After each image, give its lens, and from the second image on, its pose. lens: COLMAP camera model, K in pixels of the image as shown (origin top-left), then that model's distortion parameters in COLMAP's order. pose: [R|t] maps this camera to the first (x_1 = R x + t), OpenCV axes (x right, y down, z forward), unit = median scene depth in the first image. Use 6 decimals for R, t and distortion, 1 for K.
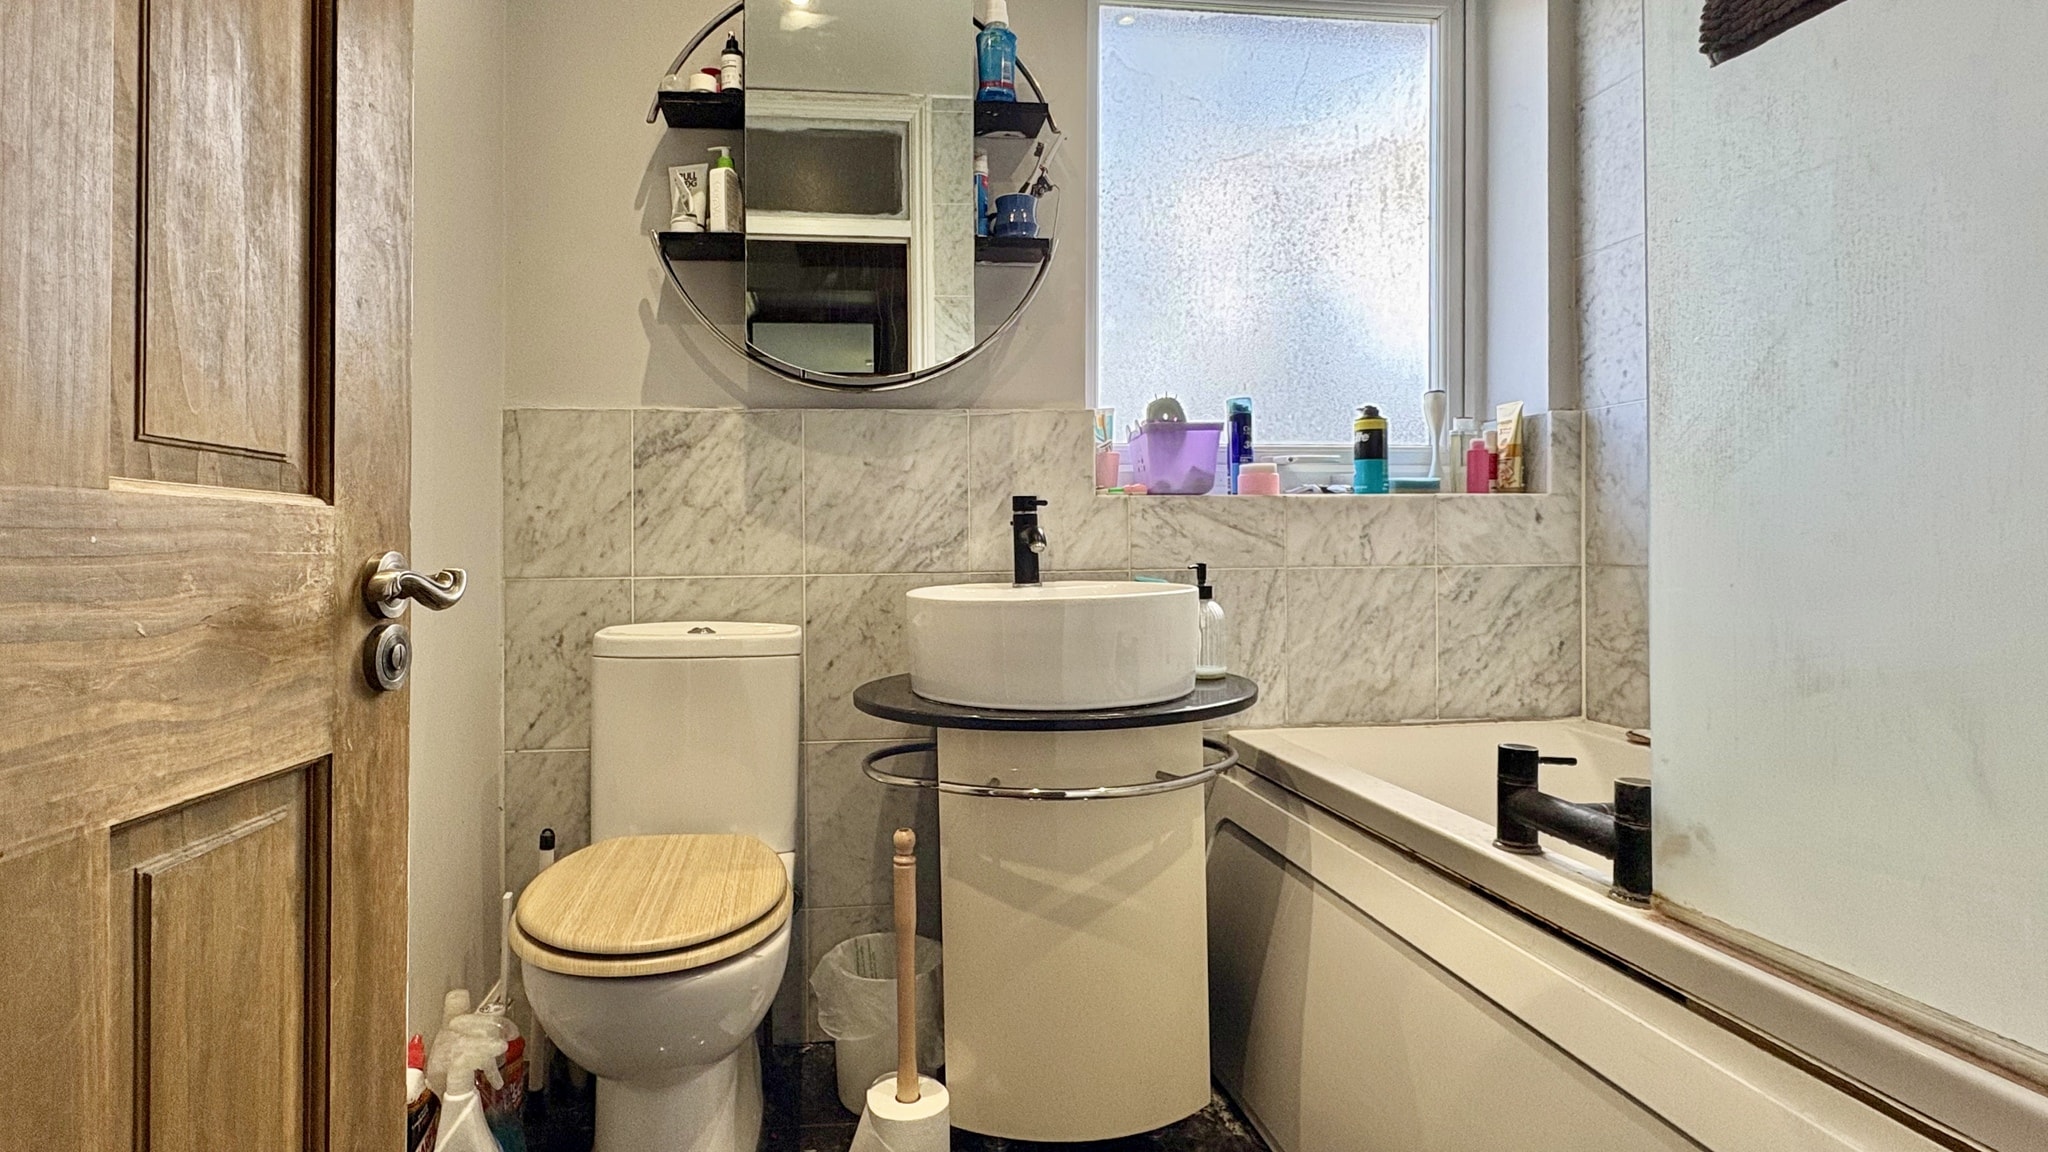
lens RADIAL K [[1003.5, 0, 946.4], [0, 1003.5, 535.5], [0, 0, 1]] dist [-0.004767, 0.002200]
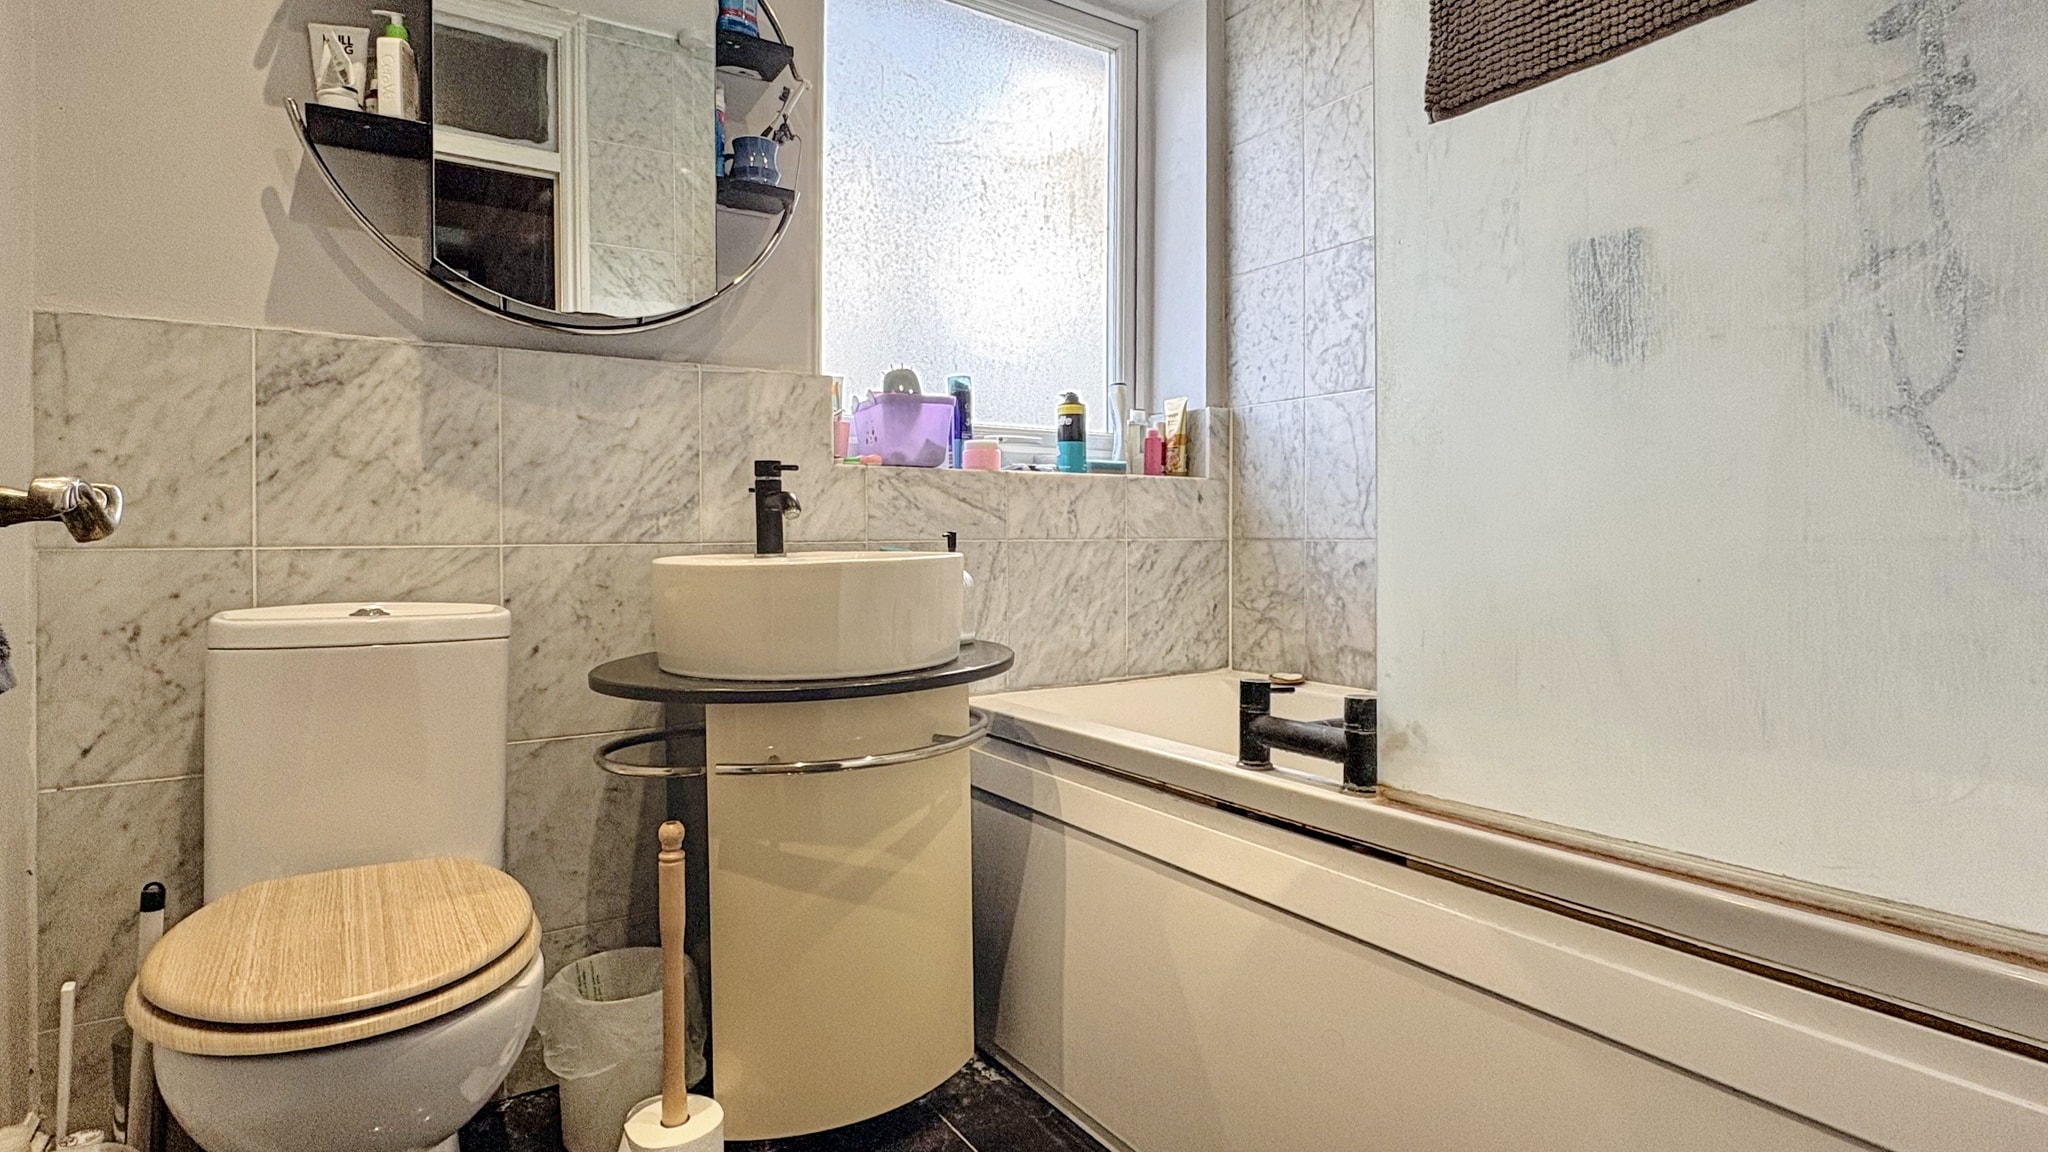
lens RADIAL K [[1024.0, 0, 1029.3], [0, 1024.0, 537.2], [0, 0, 1]] dist [-0.004014, 0.000780]
pose [[0.892167, 0.003728, 0.451690, -0.136391], [-0.006182, 0.999973, 0.003956, 0.026850], [-0.451663, -0.006322, 0.892166, 0.035791]]
